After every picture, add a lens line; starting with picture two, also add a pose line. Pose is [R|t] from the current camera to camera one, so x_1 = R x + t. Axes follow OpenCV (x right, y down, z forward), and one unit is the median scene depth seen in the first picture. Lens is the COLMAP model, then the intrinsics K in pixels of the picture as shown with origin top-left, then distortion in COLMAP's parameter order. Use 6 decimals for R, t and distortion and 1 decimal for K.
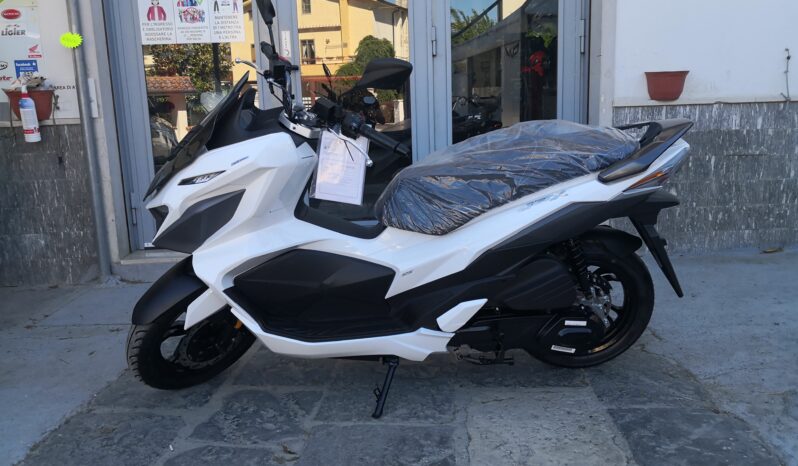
lens RADIAL K [[657.4, 0, 402.2], [0, 657.4, 233.0], [0, 0, 1]] dist [0.021164, -0.038855]
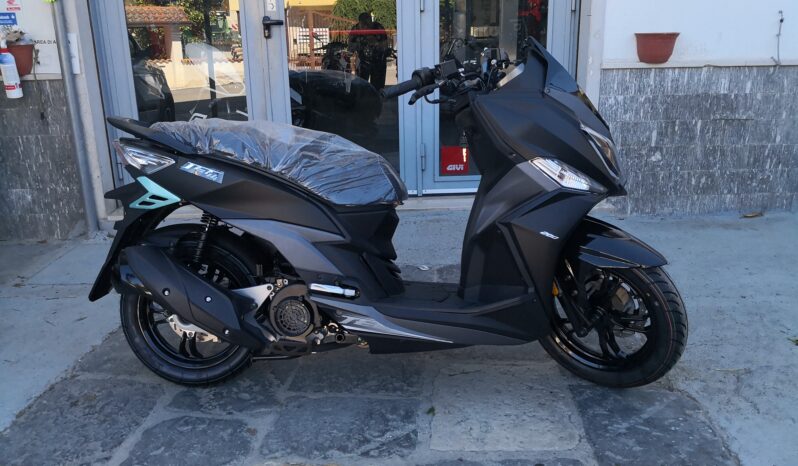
lens RADIAL K [[657.4, 0, 402.0], [0, 657.4, 234.5], [0, 0, 1]] dist [0.021164, -0.038855]
pose [[0.999883, 0.015225, 0.001614, 0.025173], [-0.015310, 0.994767, 0.101017, -0.042175], [-0.000068, -0.101030, 0.994883, -0.009542]]
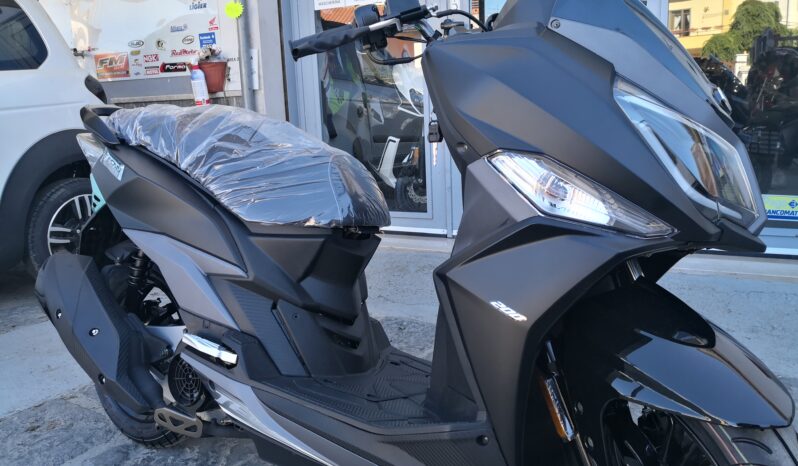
lens RADIAL K [[657.4, 0, 393.1], [0, 657.4, 232.6], [0, 0, 1]] dist [0.021164, -0.038855]
pose [[0.850545, 0.096101, -0.517046, 0.235036], [-0.081607, 0.995371, 0.050762, -0.029718], [0.519531, -0.000981, 0.854451, 0.275305]]
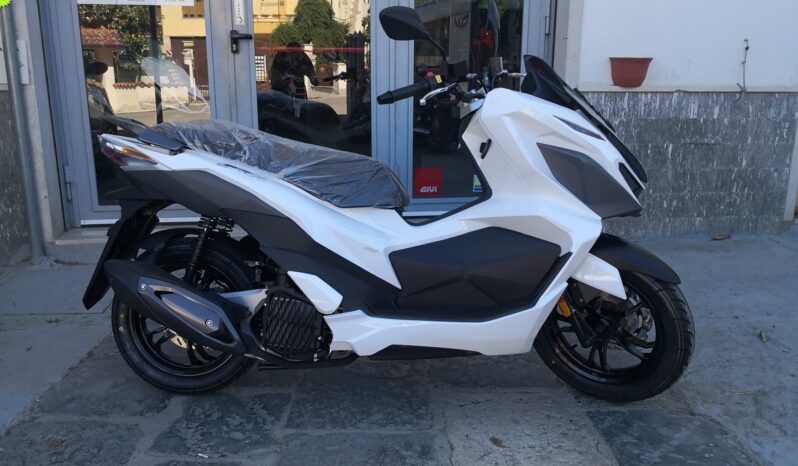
lens RADIAL K [[657.4, 0, 405.2], [0, 657.4, 234.2], [0, 0, 1]] dist [0.021164, -0.038855]
pose [[0.994559, 0.013549, 0.103291, -0.037807], [-0.019146, 0.998390, 0.053387, -0.027309], [-0.102401, -0.055074, 0.993217, 0.036372]]
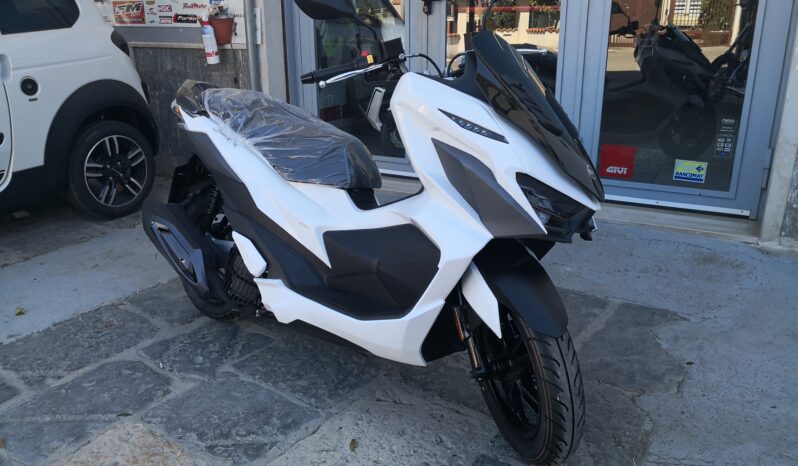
lens RADIAL K [[657.4, 0, 392.5], [0, 657.4, 231.3], [0, 0, 1]] dist [0.021164, -0.038855]
pose [[0.847327, 0.189301, -0.496188, 0.343199], [-0.115962, 0.977718, 0.174985, -0.088077], [0.518257, -0.090731, 0.850398, 0.142385]]
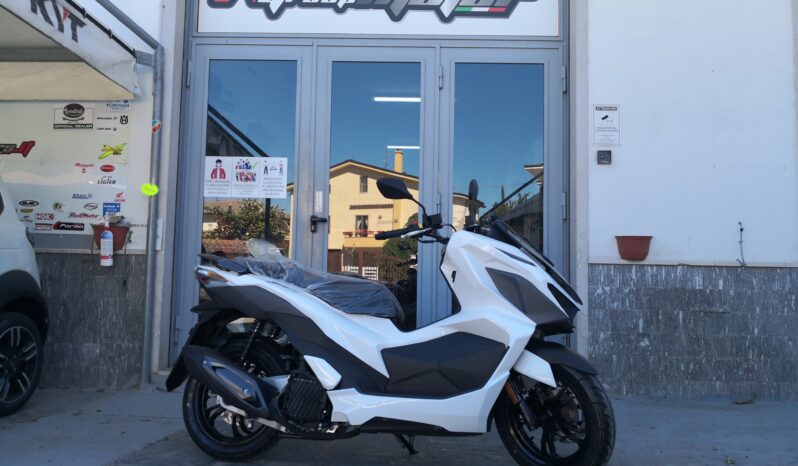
lens RADIAL K [[657.4, 0, 403.1], [0, 657.4, 229.4], [0, 0, 1]] dist [0.021164, -0.038855]
pose [[0.996046, 0.045348, -0.076396, 0.084780], [-0.064069, 0.962371, -0.264078, 0.085338], [0.061546, 0.267929, 0.961471, -0.170025]]
